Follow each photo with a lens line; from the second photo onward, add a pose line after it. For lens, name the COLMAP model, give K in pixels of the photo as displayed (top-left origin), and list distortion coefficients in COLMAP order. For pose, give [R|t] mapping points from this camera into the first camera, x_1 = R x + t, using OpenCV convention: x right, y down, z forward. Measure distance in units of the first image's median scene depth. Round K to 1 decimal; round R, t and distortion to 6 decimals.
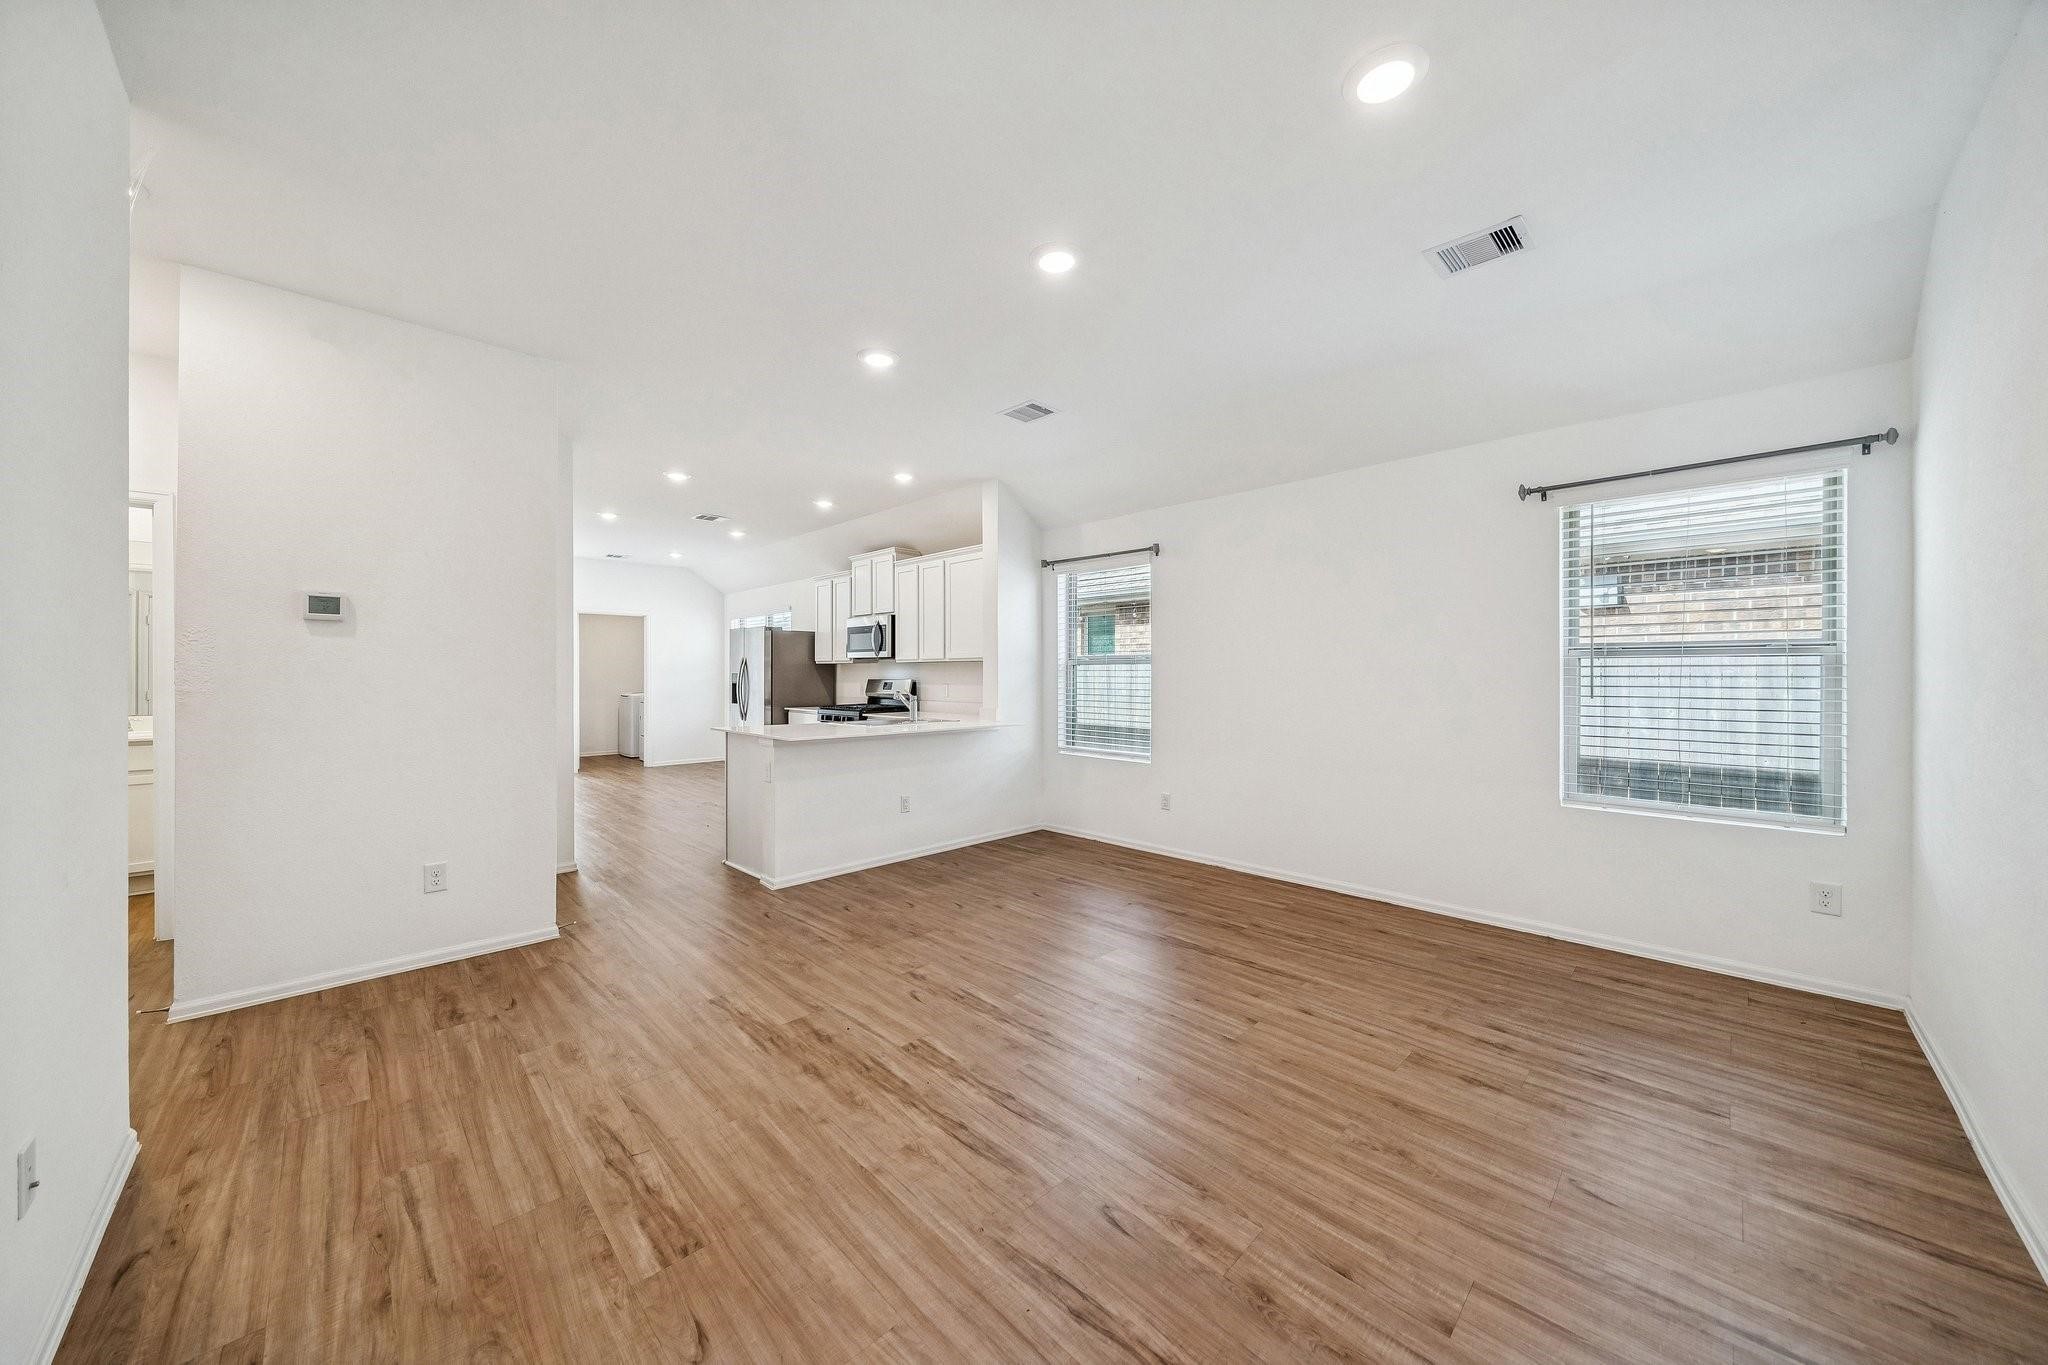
lens RADIAL K [[707.6, 0, 1022.4], [0, 707.6, 679.3], [0, 0, 1]] dist [-0.000638, -0.000006]
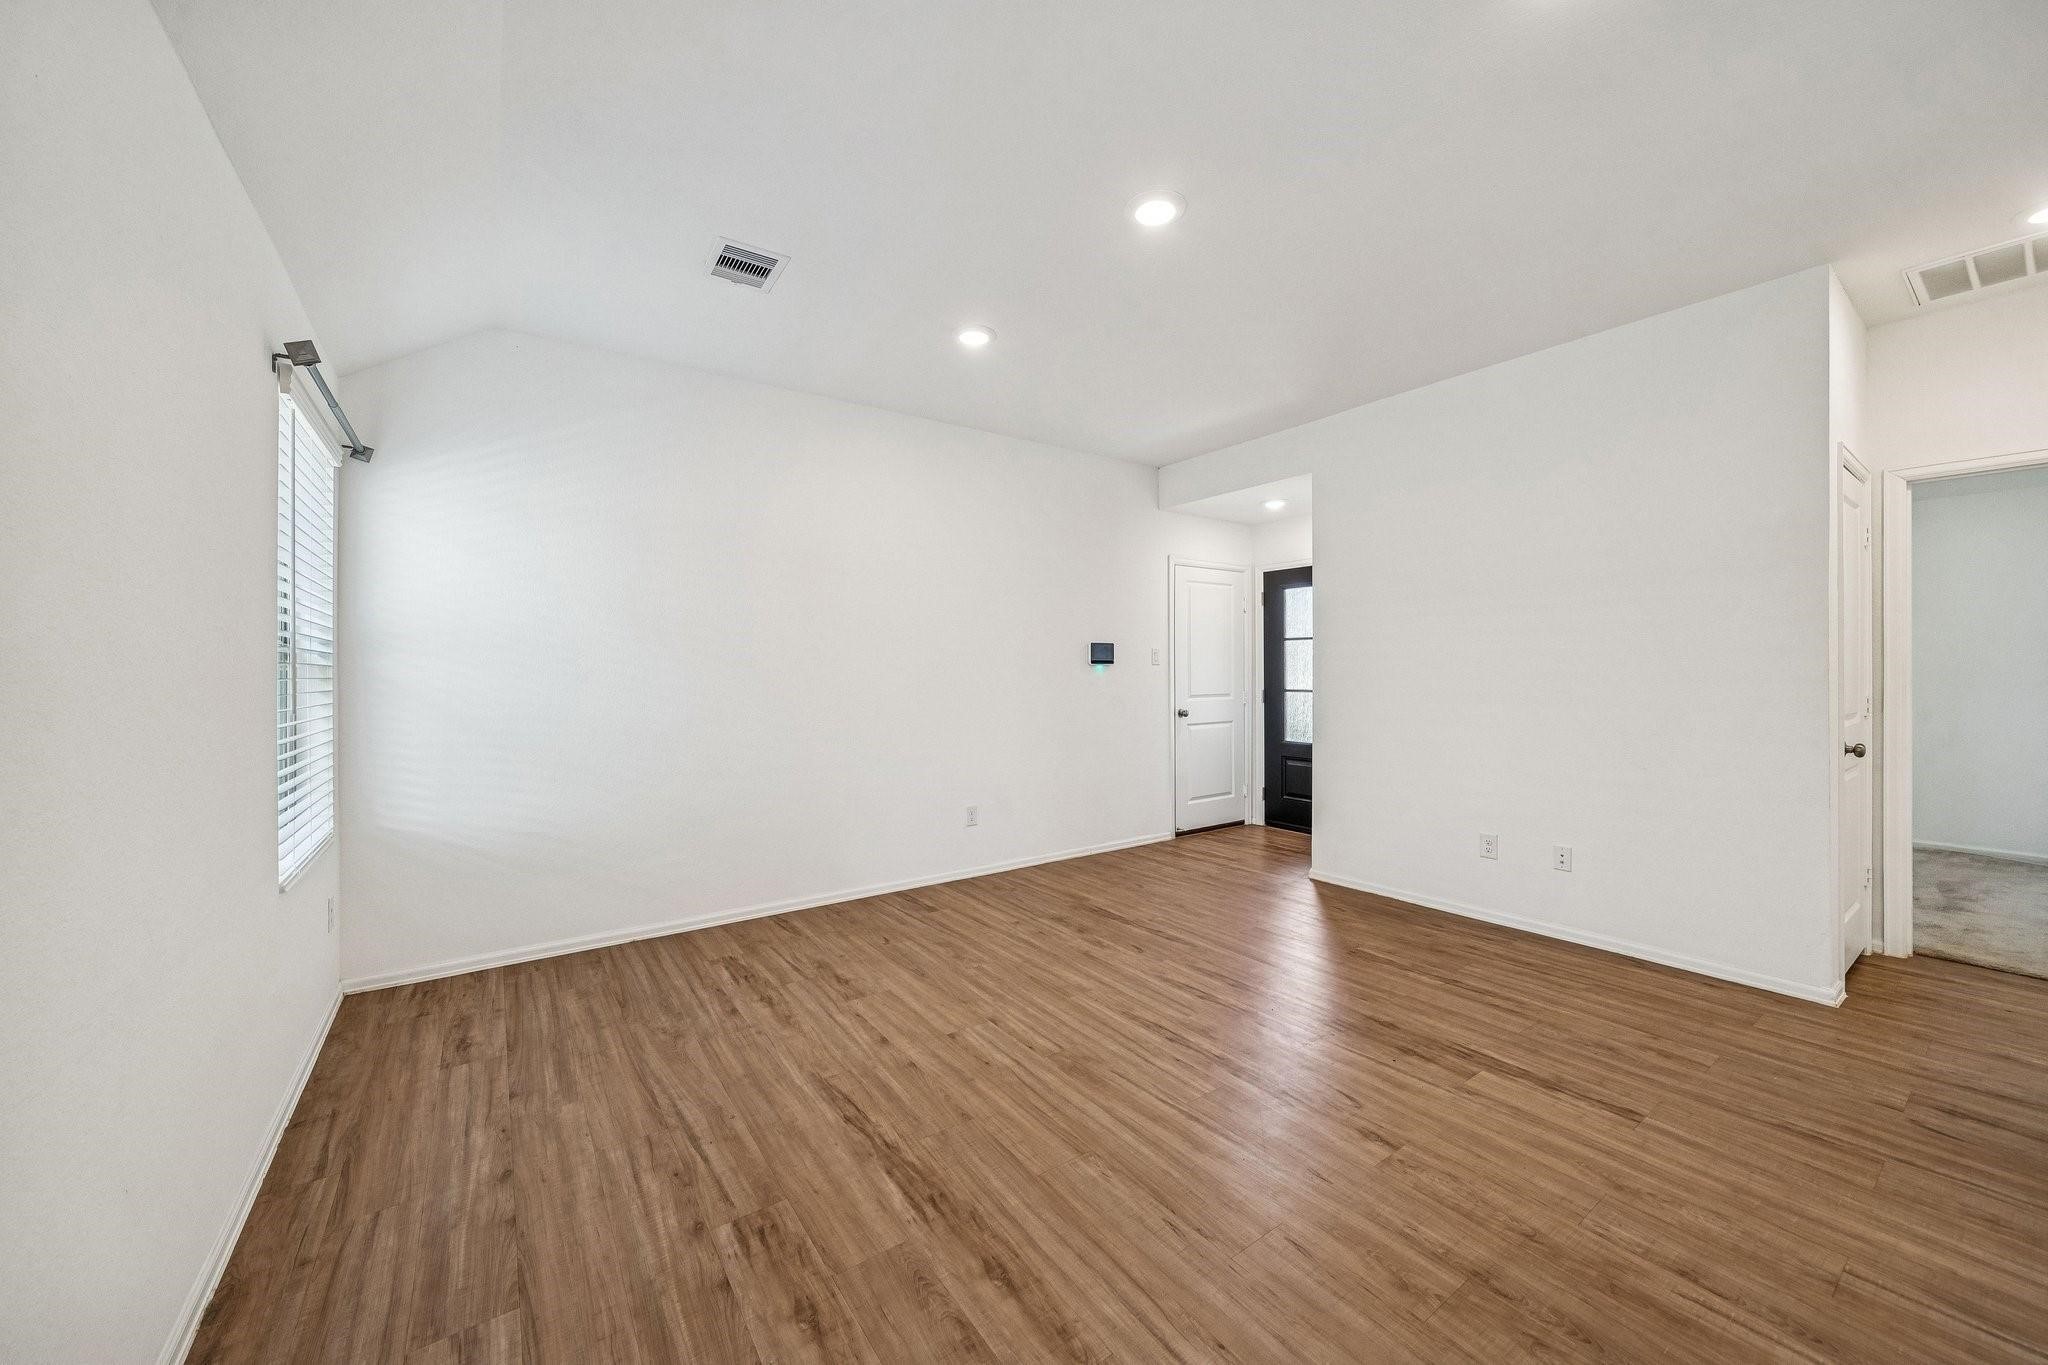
lens RADIAL K [[761.6, 0, 1019.7], [0, 761.6, 673.4], [0, 0, 1]] dist [-0.009644, -0.000031]
pose [[-0.986314, 0.005224, 0.164794, 0.054724], [0.006568, 0.999949, 0.007612, -0.011351], [-0.164746, 0.008590, -0.986299, 1.704395]]
